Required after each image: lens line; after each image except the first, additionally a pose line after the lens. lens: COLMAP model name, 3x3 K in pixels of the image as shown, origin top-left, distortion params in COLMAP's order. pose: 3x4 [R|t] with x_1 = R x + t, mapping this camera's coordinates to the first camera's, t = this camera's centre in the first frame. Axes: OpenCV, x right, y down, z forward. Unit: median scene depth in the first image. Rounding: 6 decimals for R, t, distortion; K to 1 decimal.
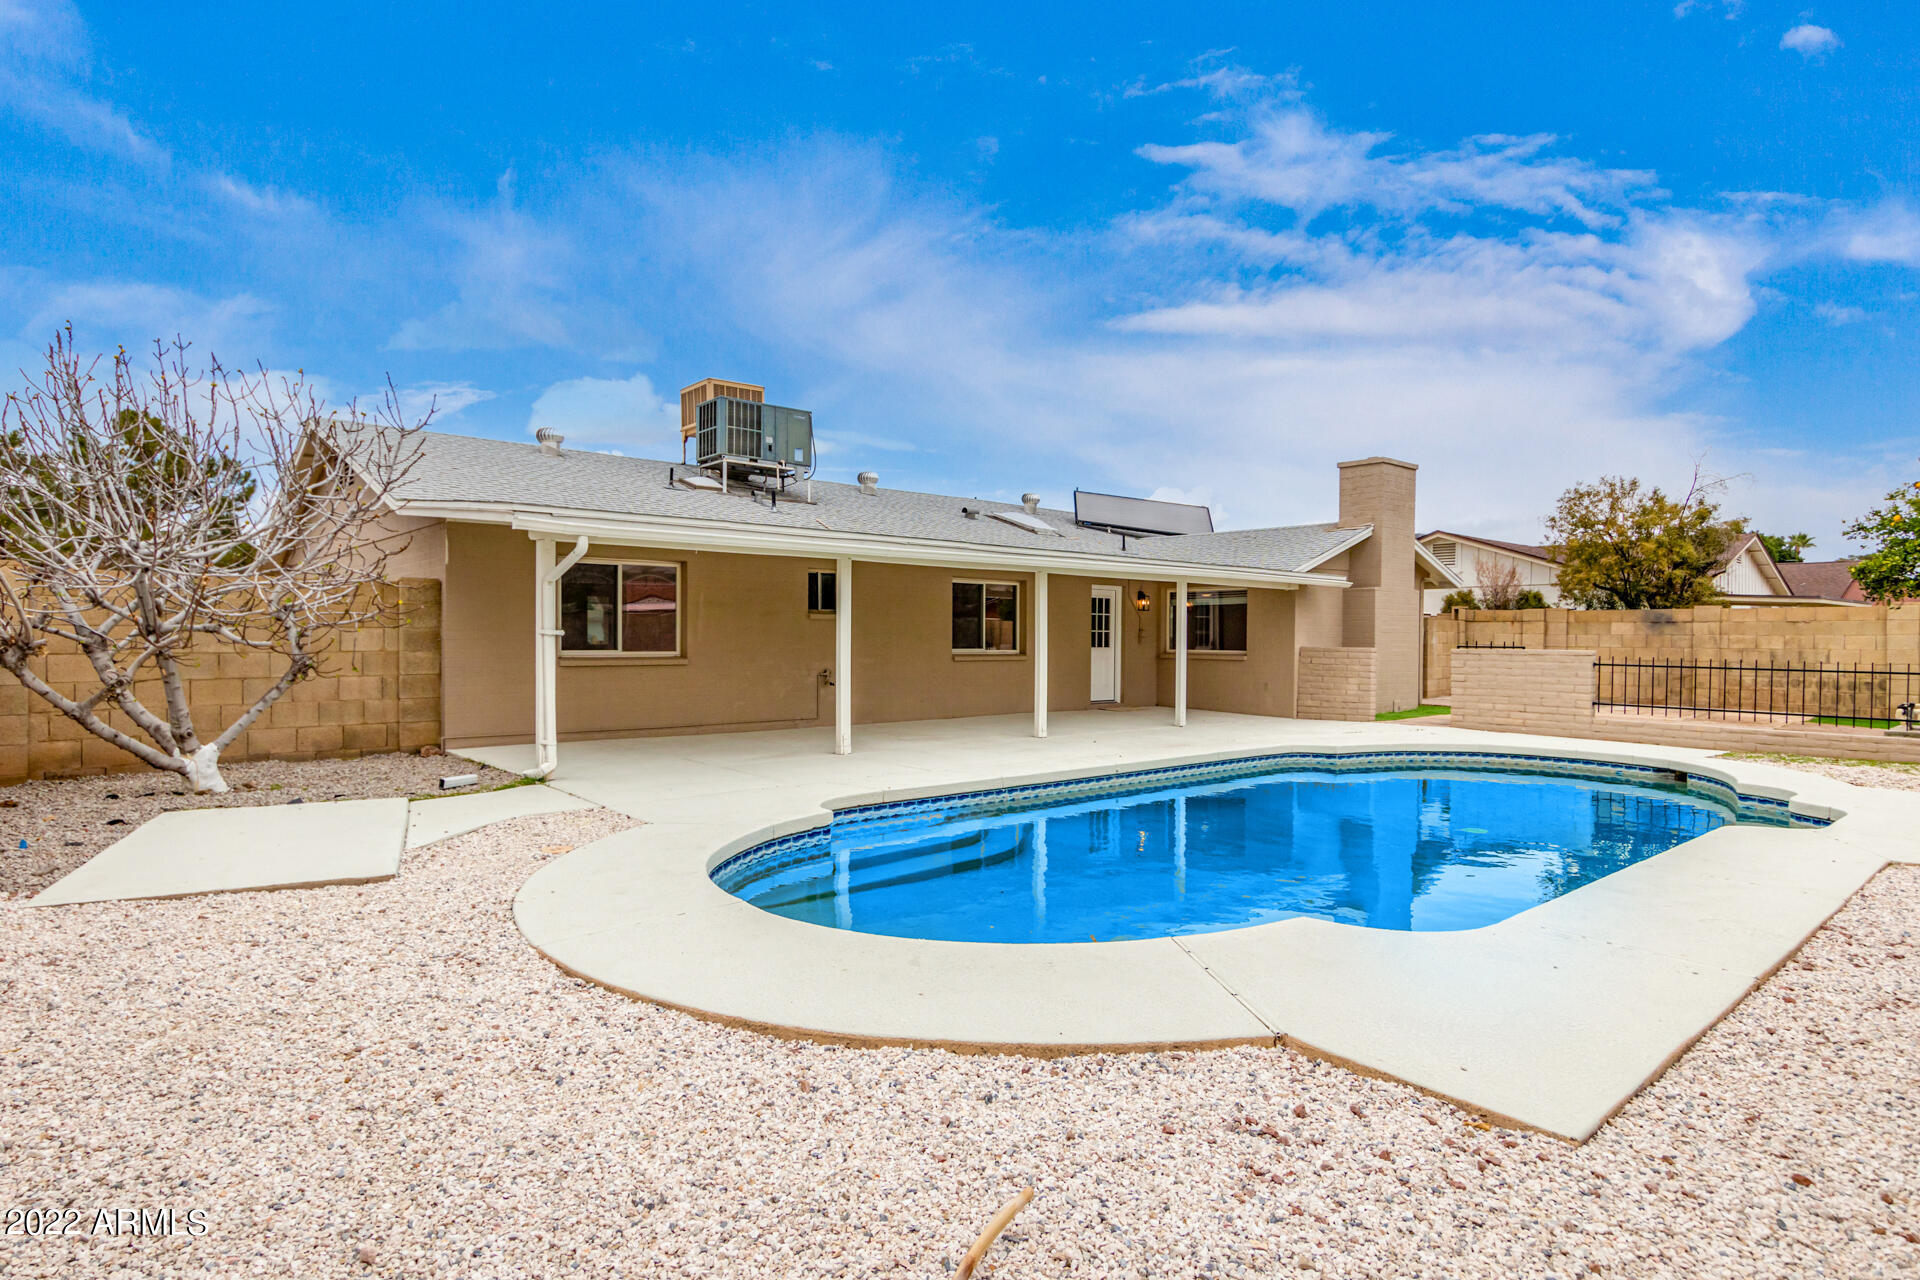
lens RADIAL K [[923.5, 0, 949.4], [0, 923.5, 640.9], [0, 0, 1]] dist [0.012374, -0.000236]
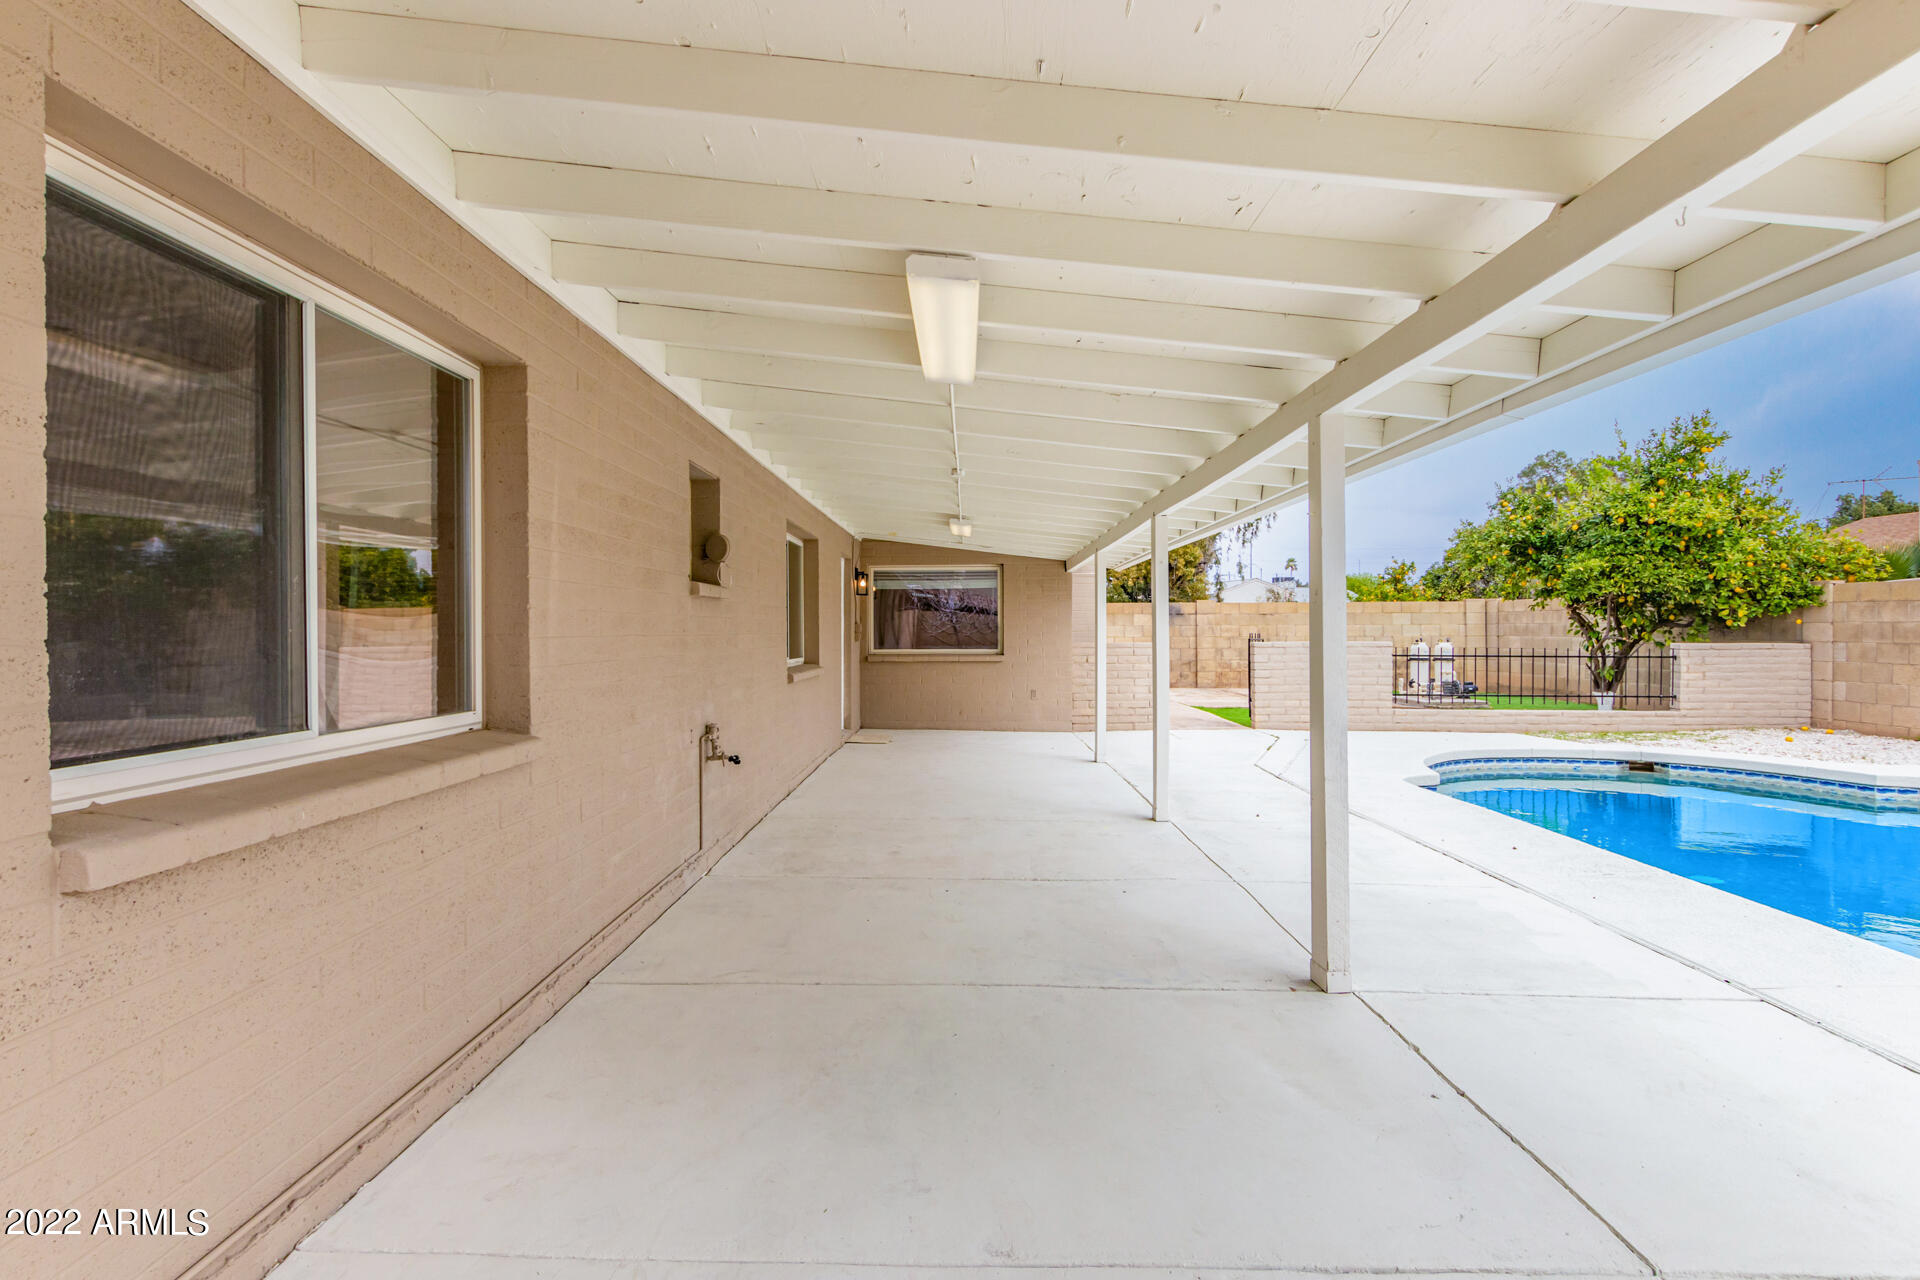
lens RADIAL K [[923.5, 0, 962.0], [0, 923.5, 636.4], [0, 0, 1]] dist [0.012374, -0.000236]
pose [[0.697372, -0.014903, 0.716554, -0.352498], [0.012854, 0.999883, 0.008286, -0.009668], [-0.716594, 0.003432, 0.697482, 0.668742]]
